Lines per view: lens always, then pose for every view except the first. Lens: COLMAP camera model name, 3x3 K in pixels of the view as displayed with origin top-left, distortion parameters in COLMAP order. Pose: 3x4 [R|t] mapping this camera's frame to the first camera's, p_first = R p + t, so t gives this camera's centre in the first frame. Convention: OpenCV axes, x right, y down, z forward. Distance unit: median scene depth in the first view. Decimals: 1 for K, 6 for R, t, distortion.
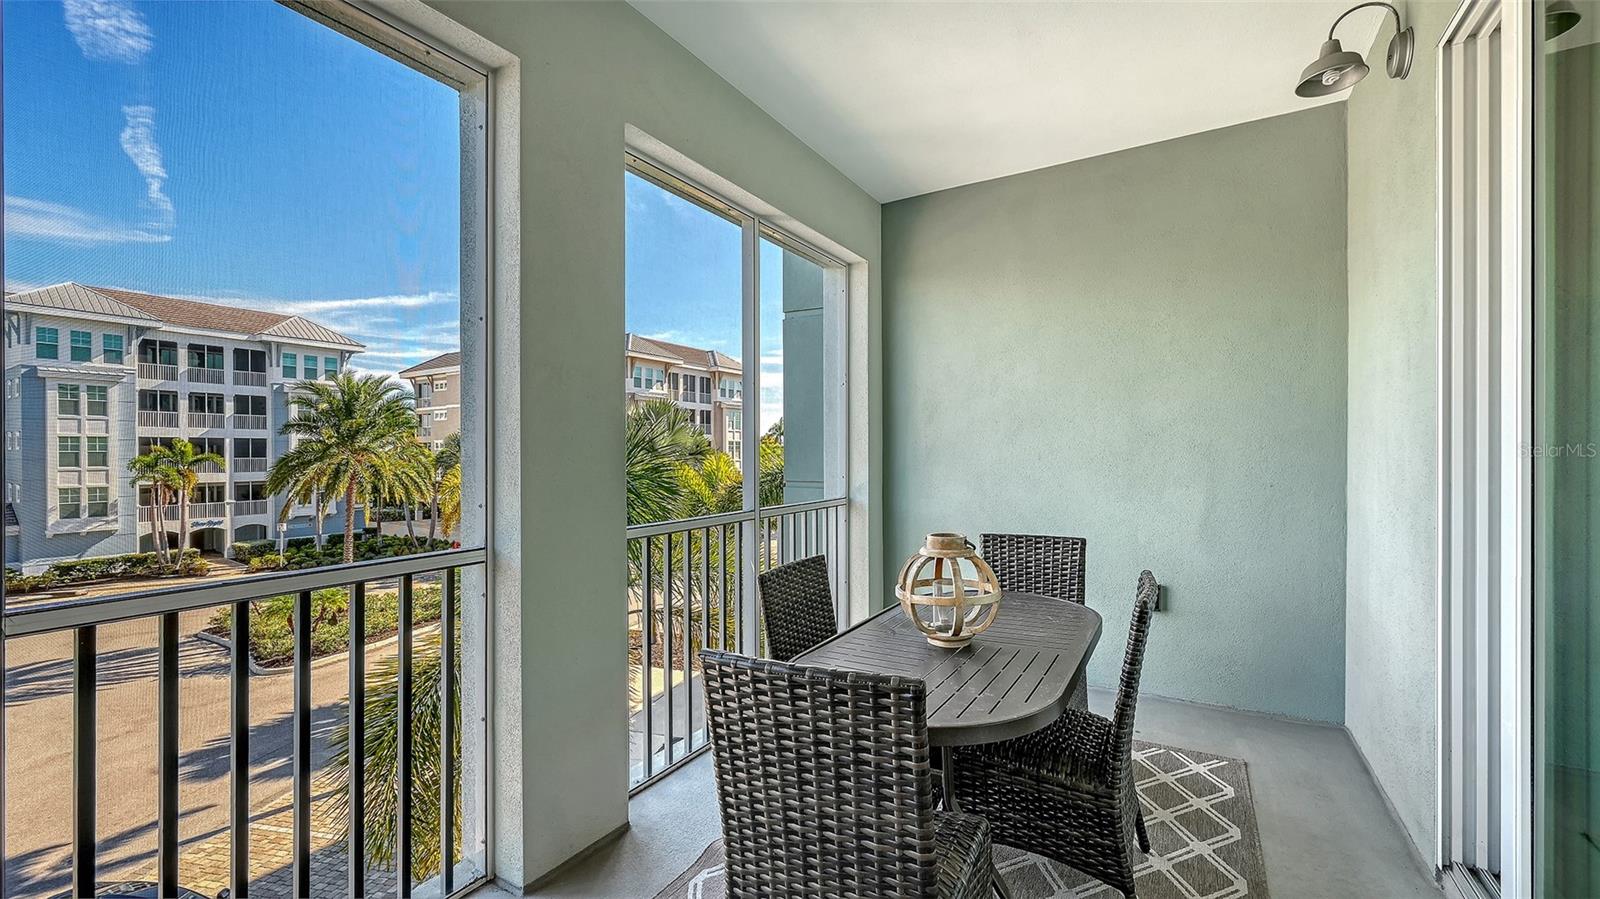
lens RADIAL K [[636.0, 0, 813.3], [0, 636.0, 456.2], [0, 0, 1]] dist [-0.002358, 0.000138]
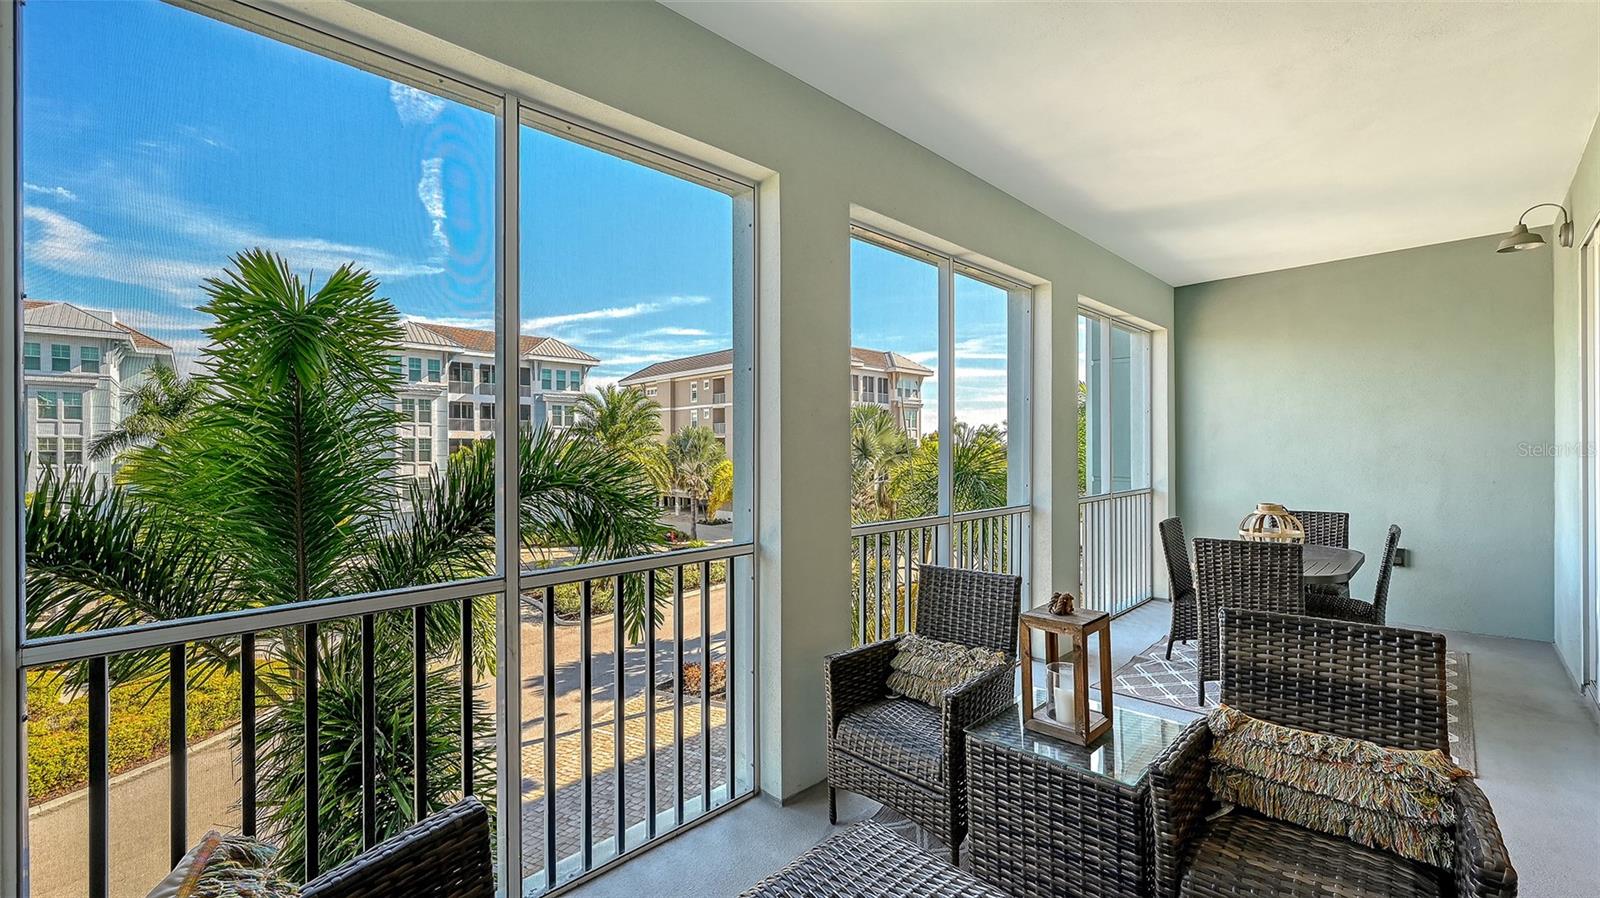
lens RADIAL K [[636.0, 0, 810.6], [0, 636.0, 450.4], [0, 0, 1]] dist [-0.002358, 0.000138]
pose [[0.965984, -0.000179, -0.258603, -0.053723], [-0.001180, 0.999986, -0.005099, -0.002544], [0.258600, 0.005231, 0.965970, -0.103635]]
